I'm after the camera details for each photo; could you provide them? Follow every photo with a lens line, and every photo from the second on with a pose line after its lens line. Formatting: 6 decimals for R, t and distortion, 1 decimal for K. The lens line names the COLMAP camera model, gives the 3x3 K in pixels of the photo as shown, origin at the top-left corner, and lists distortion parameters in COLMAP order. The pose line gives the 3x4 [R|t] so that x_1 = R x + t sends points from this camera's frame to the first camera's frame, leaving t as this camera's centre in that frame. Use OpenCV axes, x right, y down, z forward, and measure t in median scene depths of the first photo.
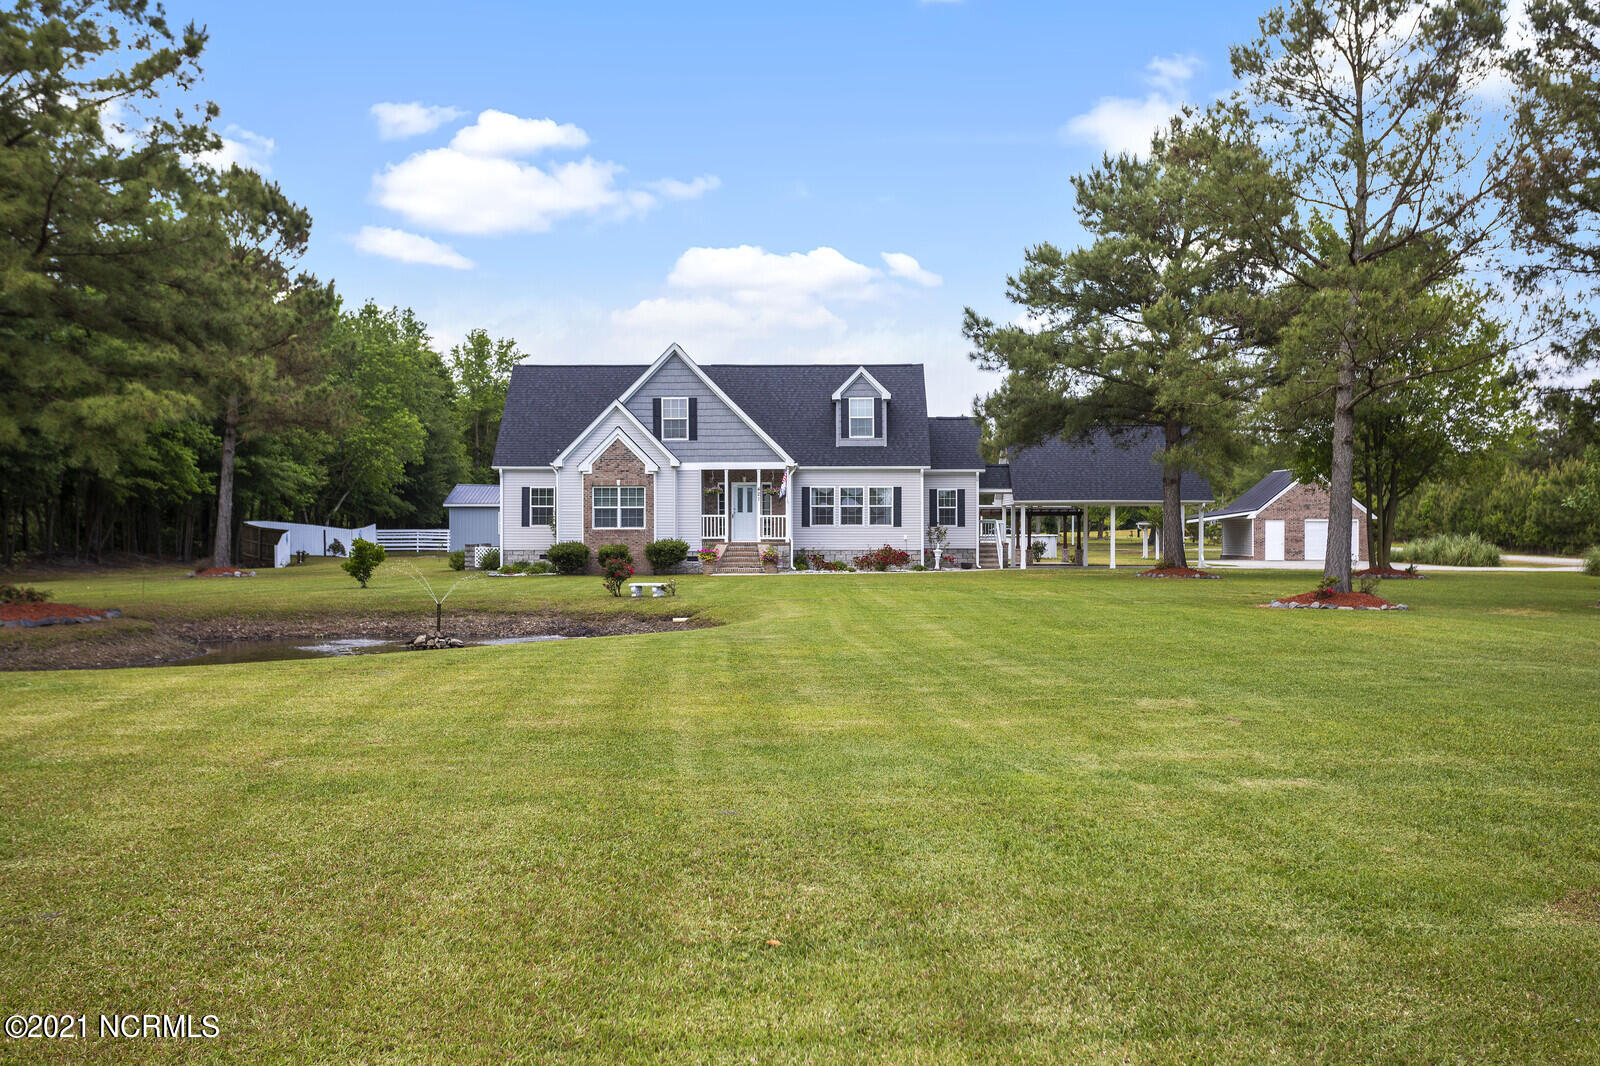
lens RADIAL K [[1809.3, 0, 800.0], [0, 1809.3, 533.0], [0, 0, 1]] dist [0.000204, 0.000225]
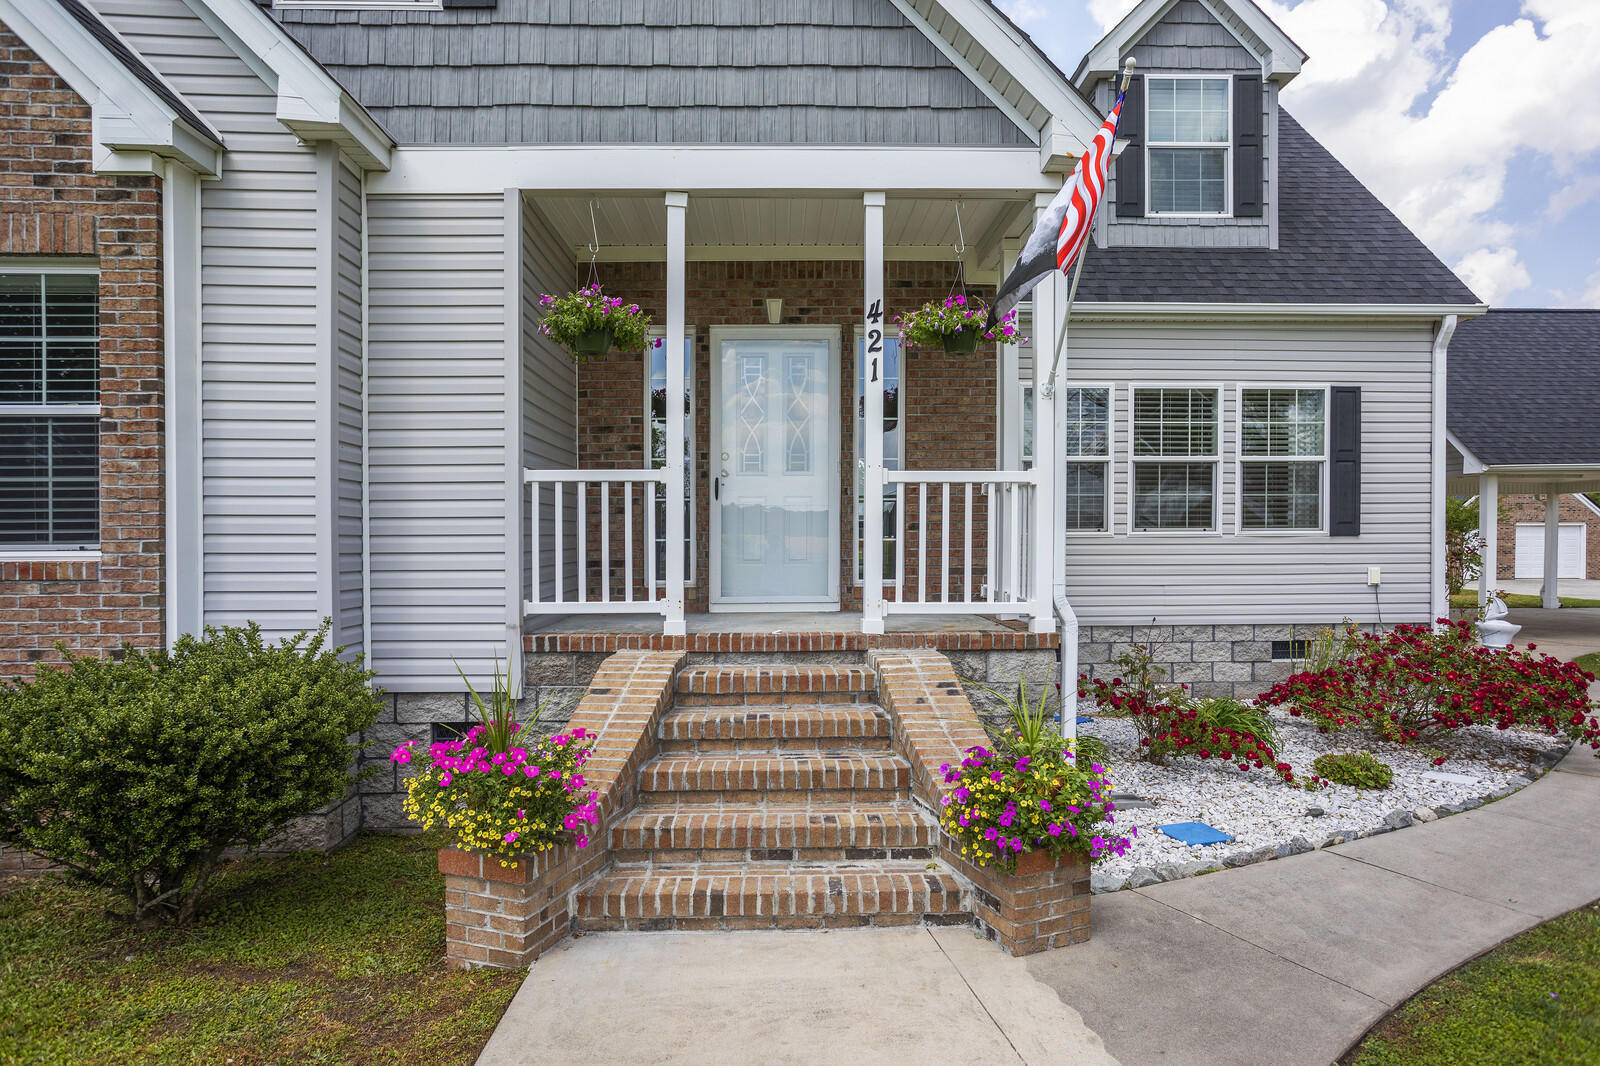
lens RADIAL K [[1009.0, 0, 801.2], [0, 1009.0, 513.2], [0, 0, 1]] dist [0.000317, -0.000197]
pose [[0.999881, 0.003712, 0.014948, -0.030677], [-0.003576, 0.999953, -0.009066, -0.005445], [-0.014981, 0.009012, 0.999847, 0.904714]]
